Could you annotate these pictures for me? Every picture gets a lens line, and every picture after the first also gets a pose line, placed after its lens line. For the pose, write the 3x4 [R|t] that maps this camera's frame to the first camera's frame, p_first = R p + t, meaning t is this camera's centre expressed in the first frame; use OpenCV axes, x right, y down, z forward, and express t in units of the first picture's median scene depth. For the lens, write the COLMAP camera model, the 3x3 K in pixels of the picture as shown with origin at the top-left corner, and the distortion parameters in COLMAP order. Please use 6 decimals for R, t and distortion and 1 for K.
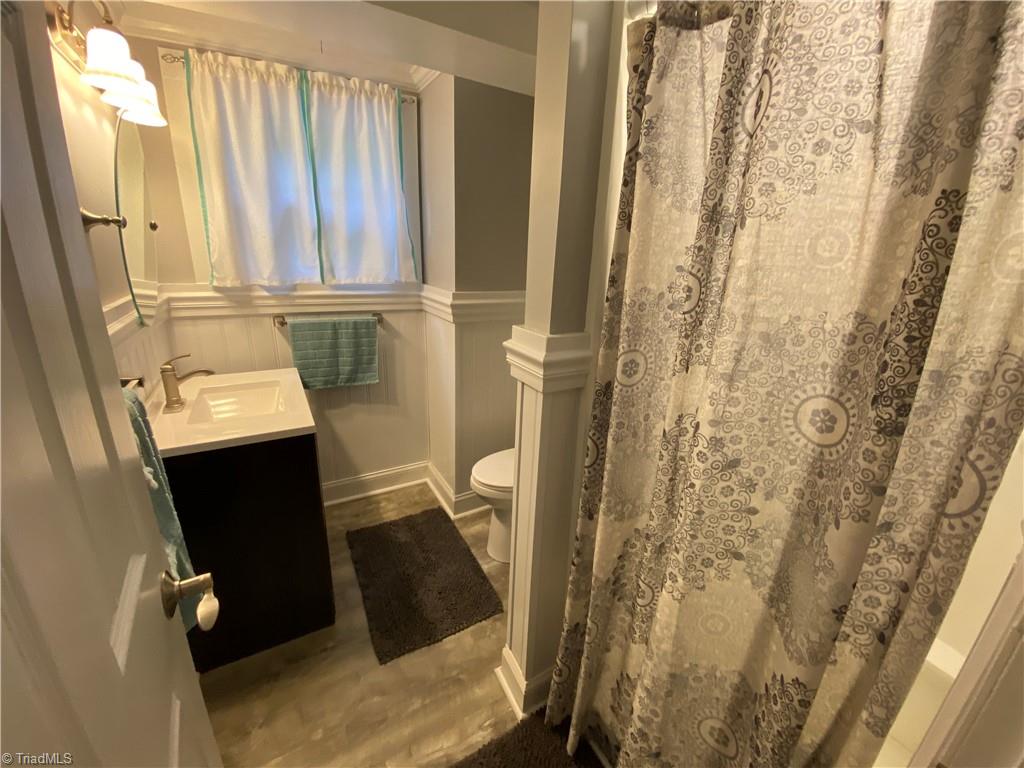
lens RADIAL K [[412.5, 0, 508.8], [0, 412.5, 379.2], [0, 0, 1]] dist [0.040077, -0.031317]
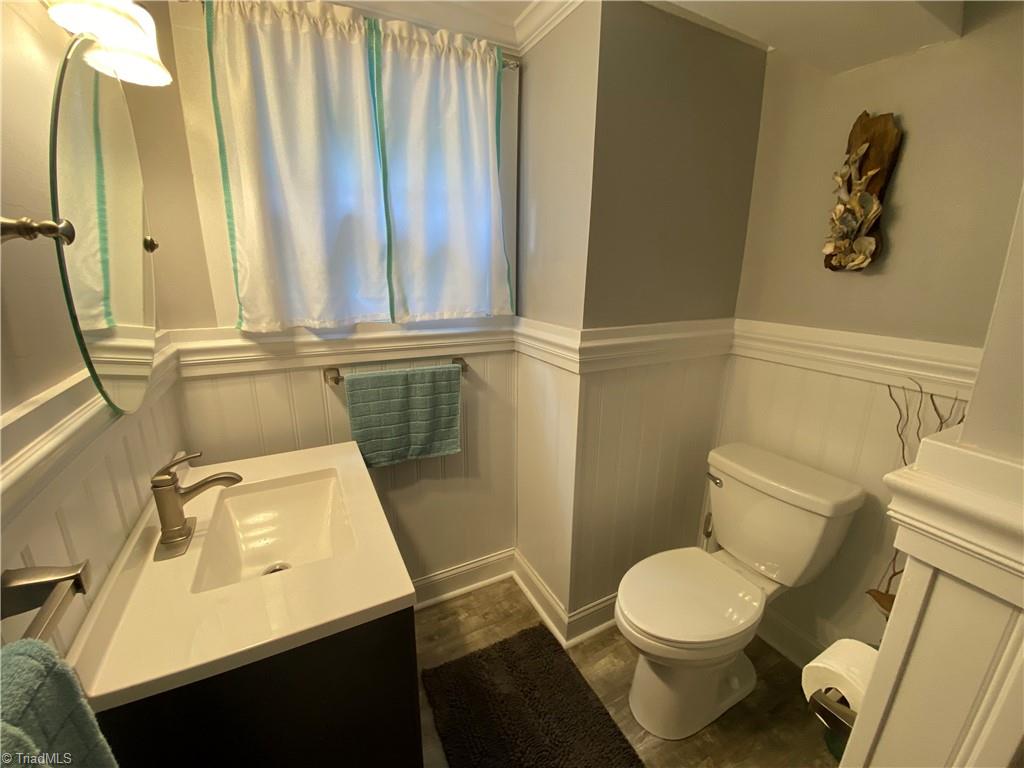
lens RADIAL K [[409.8, 0, 509.0], [0, 409.8, 378.6], [0, 0, 1]] dist [0.048635, -0.036725]
pose [[0.998902, -0.015444, -0.044239, -0.222466], [0.013534, 0.998977, -0.043148, -0.101859], [0.044861, 0.042502, 0.998089, 0.316568]]
